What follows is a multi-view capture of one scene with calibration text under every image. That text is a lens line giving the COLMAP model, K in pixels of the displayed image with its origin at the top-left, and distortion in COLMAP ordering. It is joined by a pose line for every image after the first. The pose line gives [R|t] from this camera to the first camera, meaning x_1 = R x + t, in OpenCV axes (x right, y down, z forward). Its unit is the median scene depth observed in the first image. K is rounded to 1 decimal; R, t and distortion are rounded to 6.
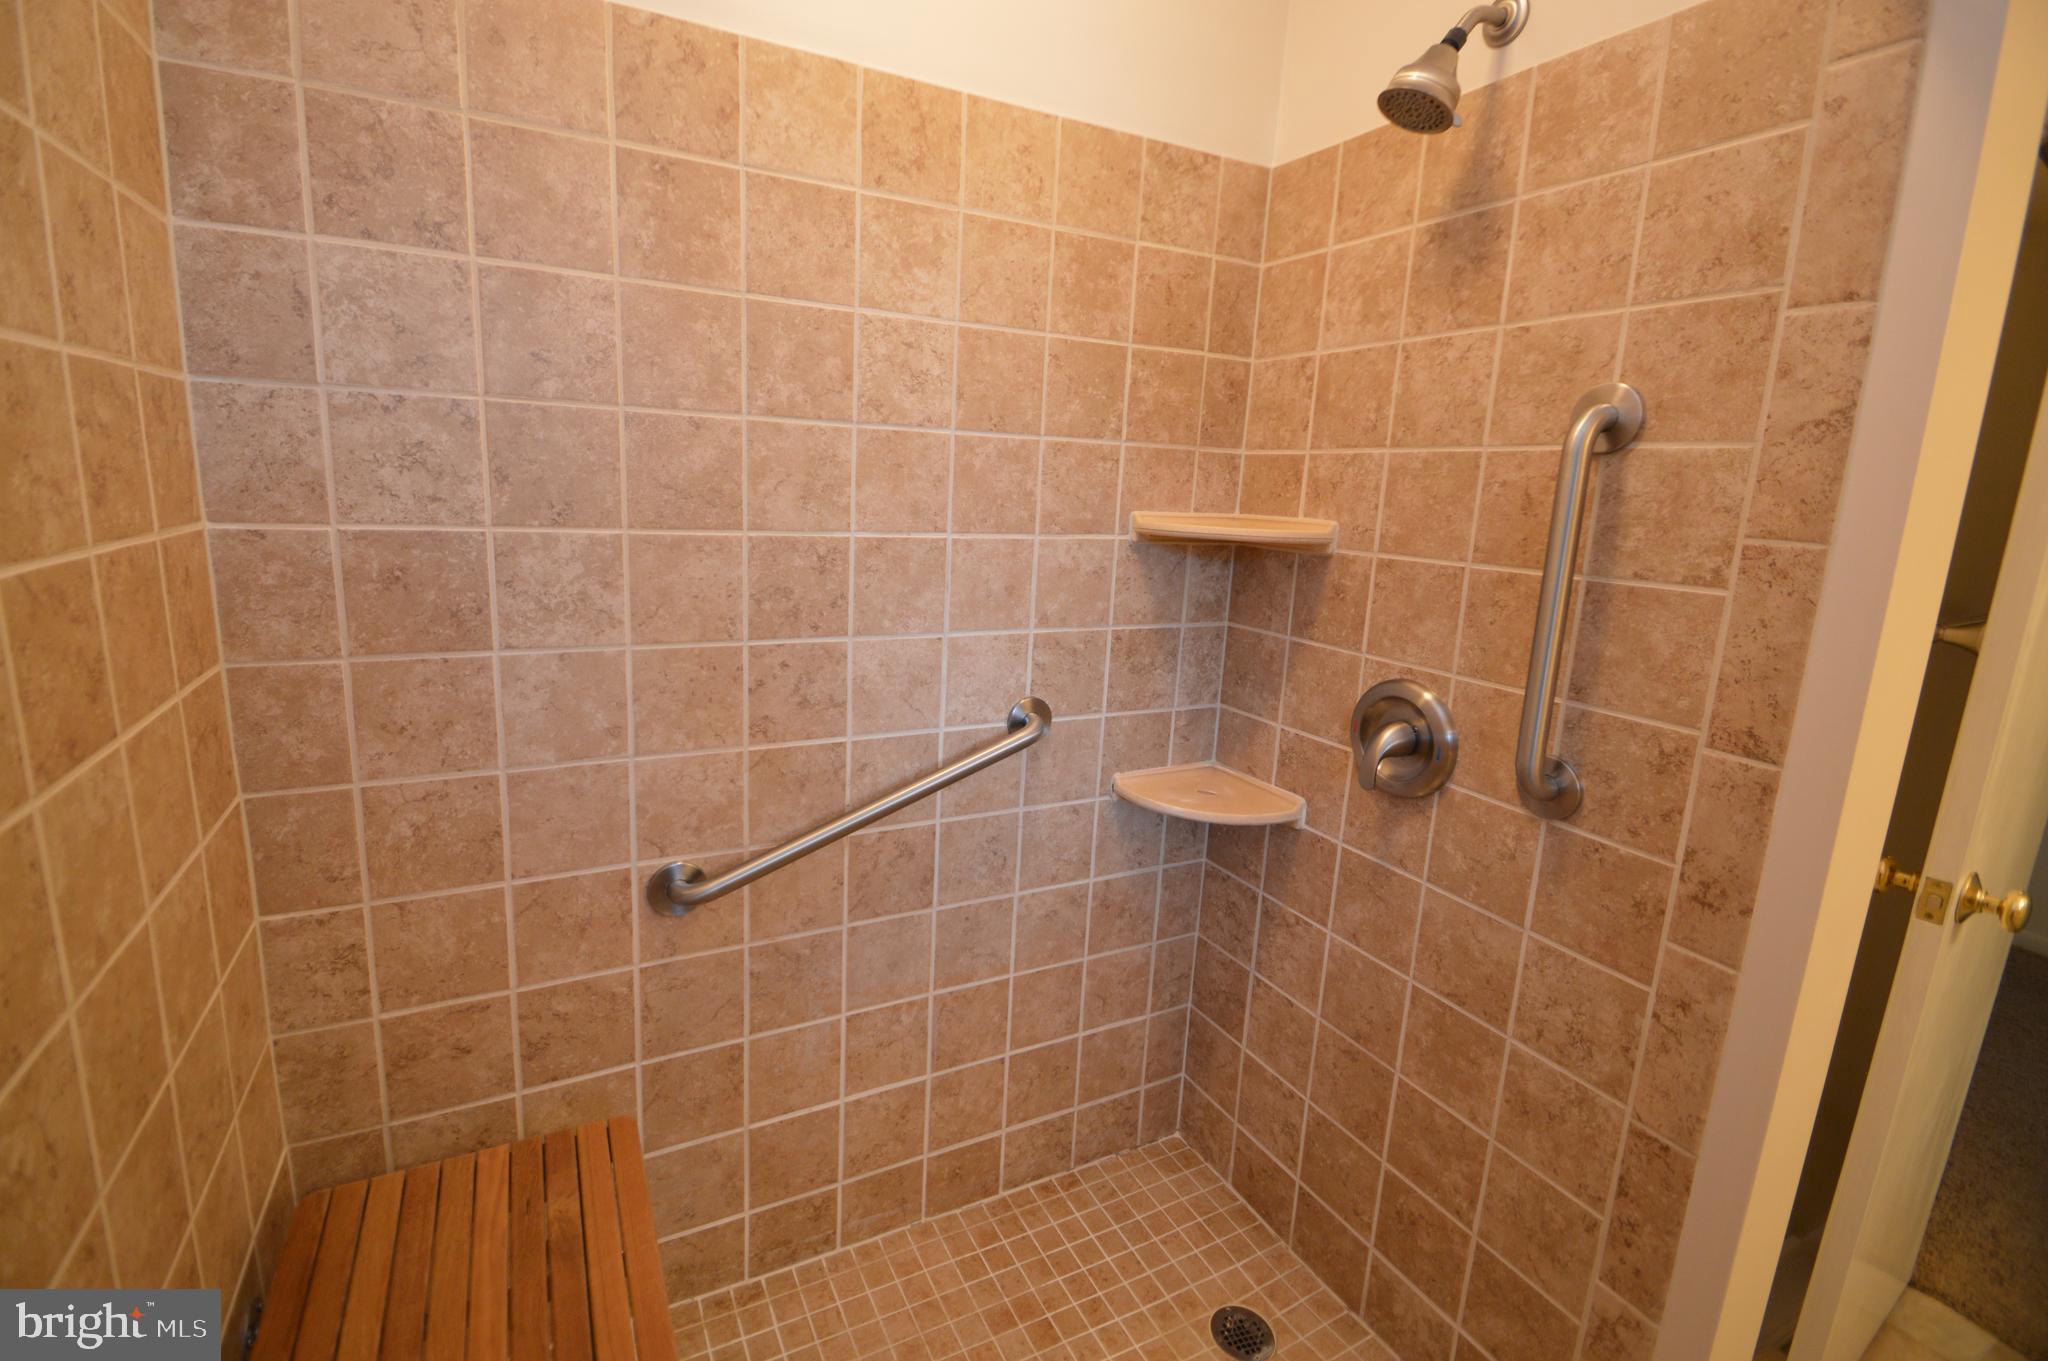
lens RADIAL K [[900.9, 0, 986.7], [0, 900.9, 653.1], [0, 0, 1]] dist [0.018357, -0.018607]
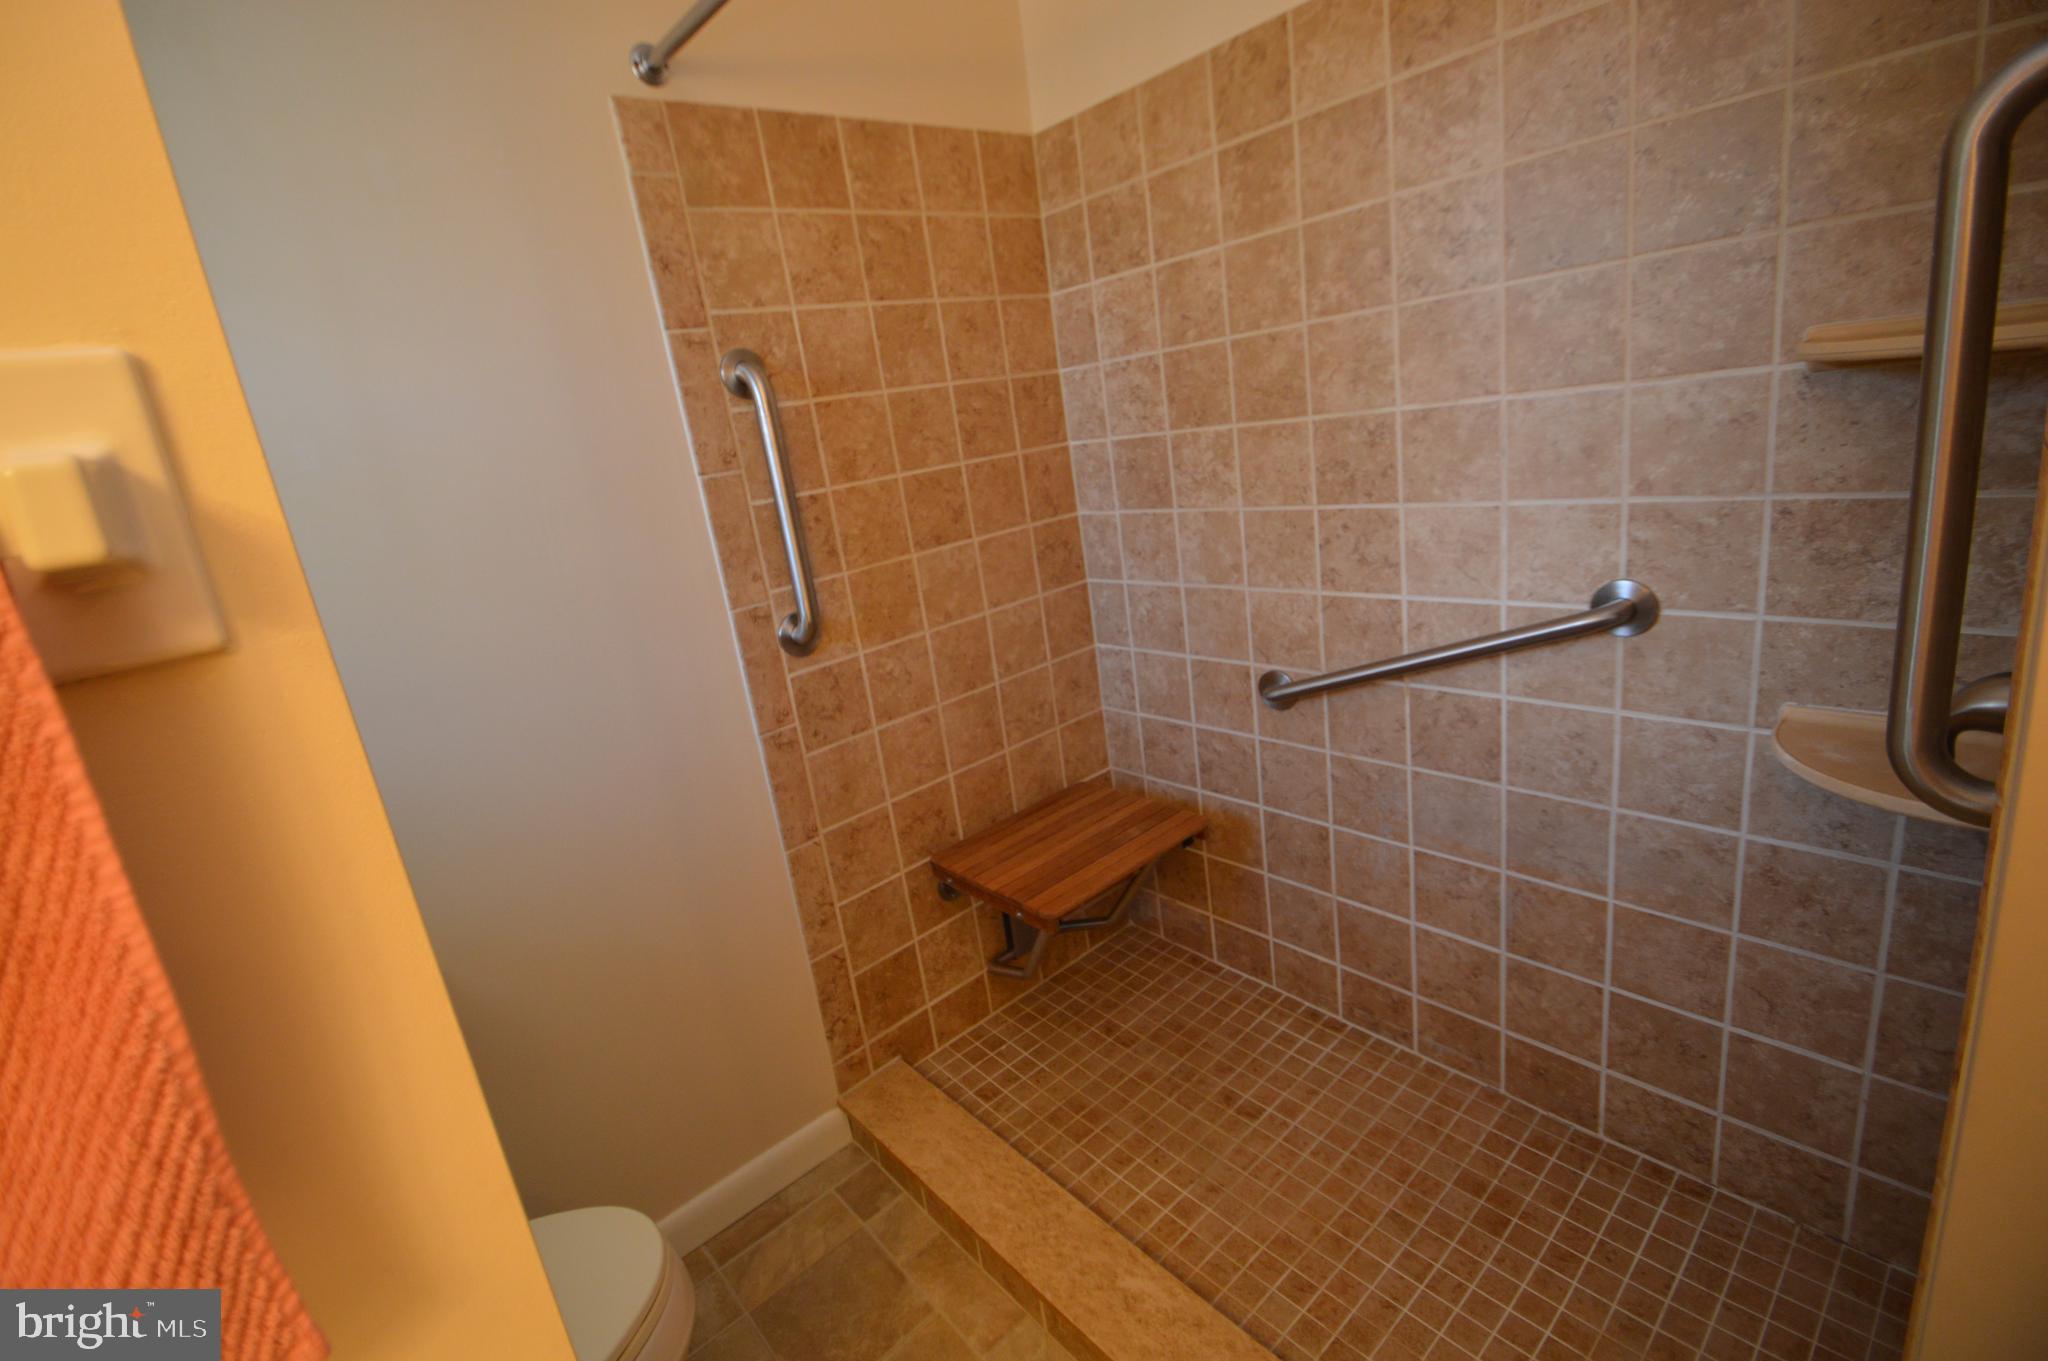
lens RADIAL K [[900.9, 0, 986.7], [0, 900.9, 653.1], [0, 0, 1]] dist [0.018357, -0.018607]
pose [[0.221601, 0.171407, -0.959954, 0.835258], [-0.030407, 0.985166, 0.168890, -0.009309], [0.974663, -0.008237, 0.223526, 0.265069]]
